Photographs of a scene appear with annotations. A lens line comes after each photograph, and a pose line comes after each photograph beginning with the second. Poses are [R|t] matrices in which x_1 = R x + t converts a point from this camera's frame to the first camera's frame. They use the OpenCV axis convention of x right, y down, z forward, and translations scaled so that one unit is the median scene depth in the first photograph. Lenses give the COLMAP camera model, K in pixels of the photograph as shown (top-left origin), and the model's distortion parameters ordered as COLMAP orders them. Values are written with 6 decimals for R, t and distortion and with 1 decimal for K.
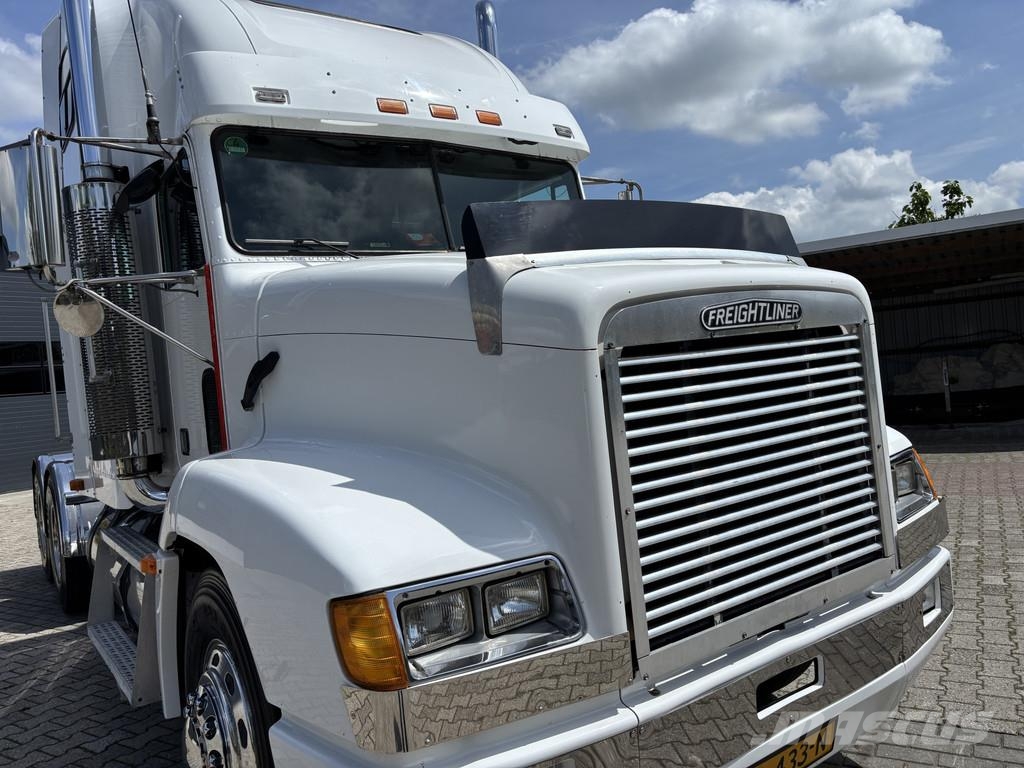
lens RADIAL K [[772.2, 0, 515.4], [0, 772.2, 377.7], [0, 0, 1]] dist [0.056678, -0.058861]
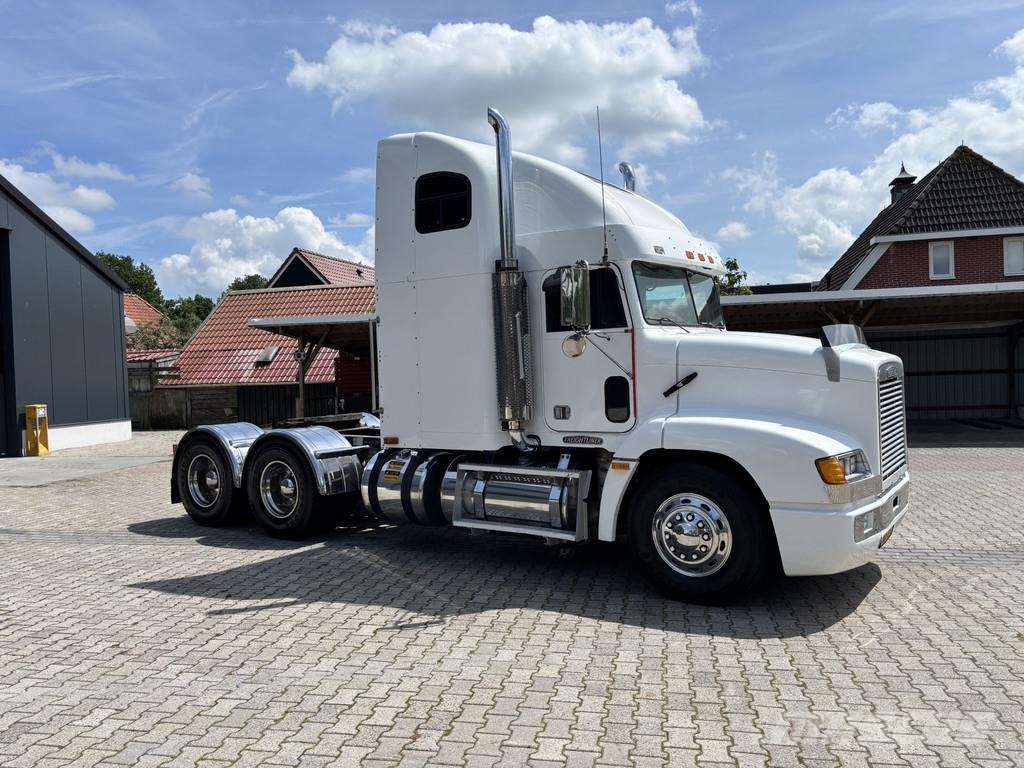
lens RADIAL K [[772.2, 0, 513.7], [0, 772.2, 386.0], [0, 0, 1]] dist [0.056678, -0.058861]
pose [[0.938030, 0.053731, 0.342364, -1.383507], [-0.053589, 0.998514, -0.009884, 0.049585], [-0.342387, -0.009075, 0.939515, -0.846390]]
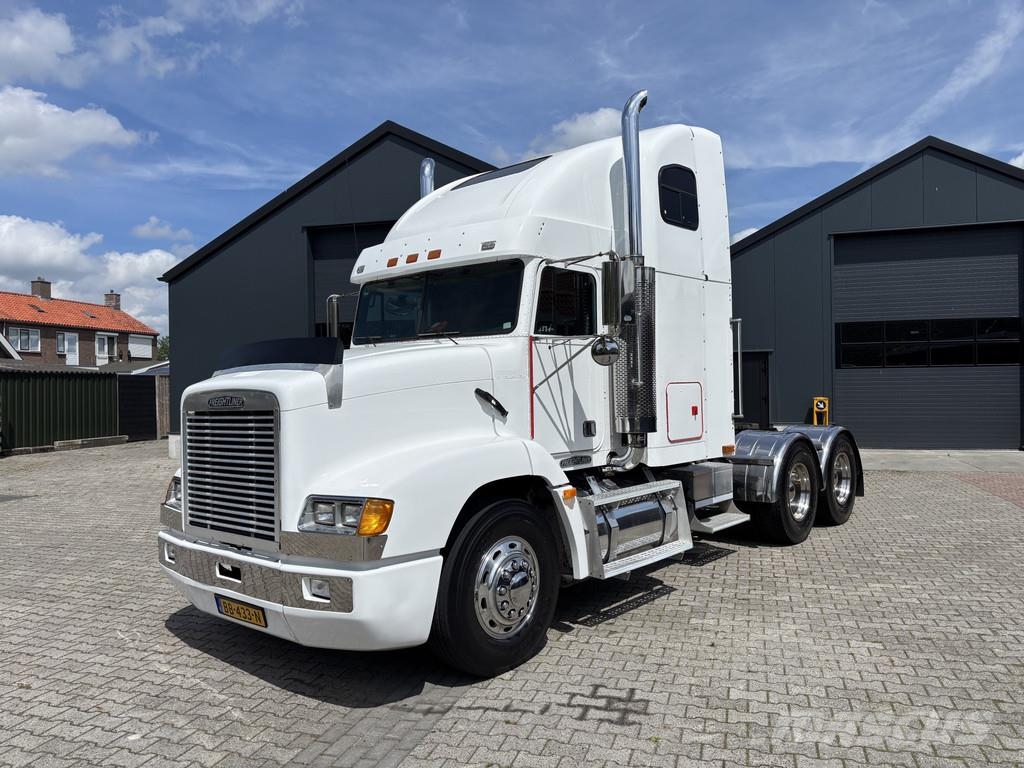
lens RADIAL K [[772.2, 0, 515.2], [0, 772.2, 384.8], [0, 0, 1]] dist [0.056678, -0.058861]
pose [[0.242070, 0.087393, -0.966315, 1.875818], [-0.013646, 0.996143, 0.086672, -0.238173], [0.970163, -0.007795, 0.242329, 0.896640]]
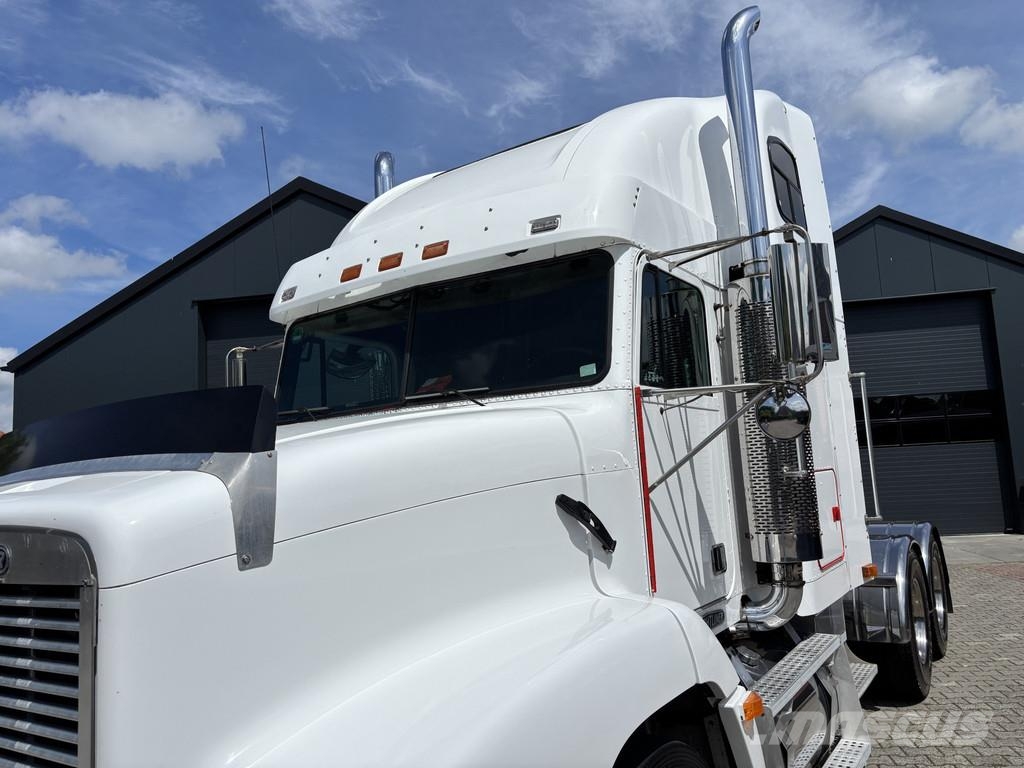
lens RADIAL K [[772.2, 0, 522.7], [0, 772.2, 379.9], [0, 0, 1]] dist [0.056678, -0.058861]
pose [[0.368820, -0.045159, -0.928403, 0.966527], [0.014821, 0.998978, -0.042704, -0.168901], [0.929383, 0.001990, 0.369113, 0.892379]]
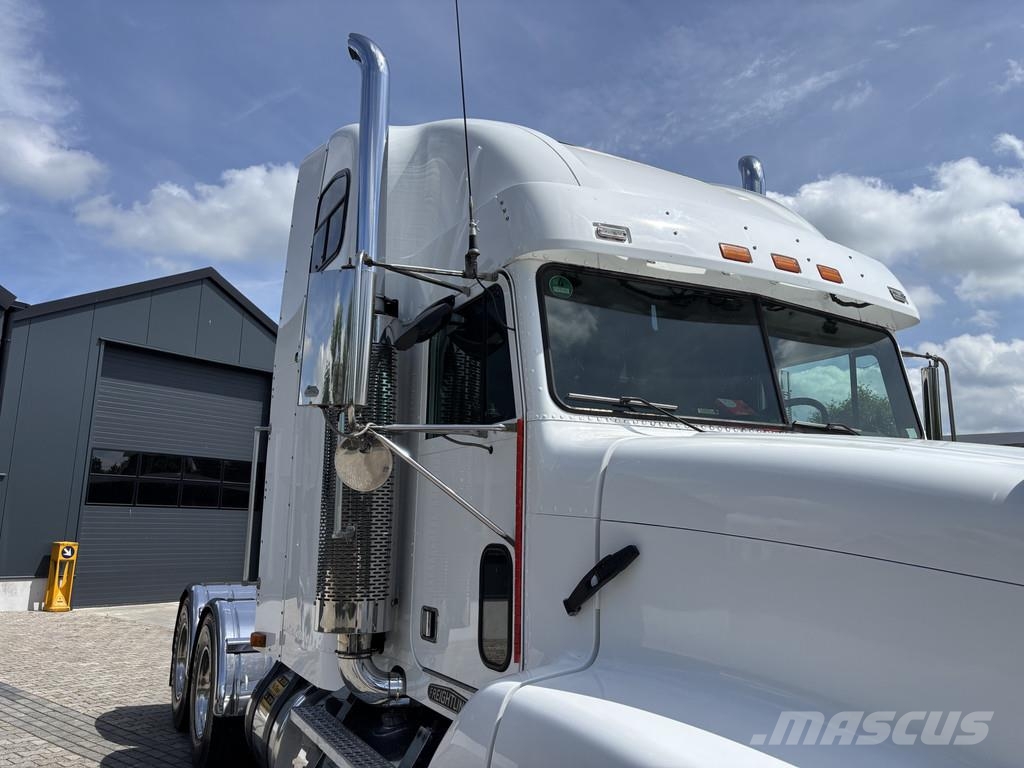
lens RADIAL K [[772.2, 0, 516.7], [0, 772.2, 374.5], [0, 0, 1]] dist [0.056678, -0.058861]
pose [[0.987717, 0.086139, -0.130363, -0.292047], [-0.109848, 0.976147, -0.187273, -0.036614], [0.111122, 0.199293, 0.973619, 0.184880]]
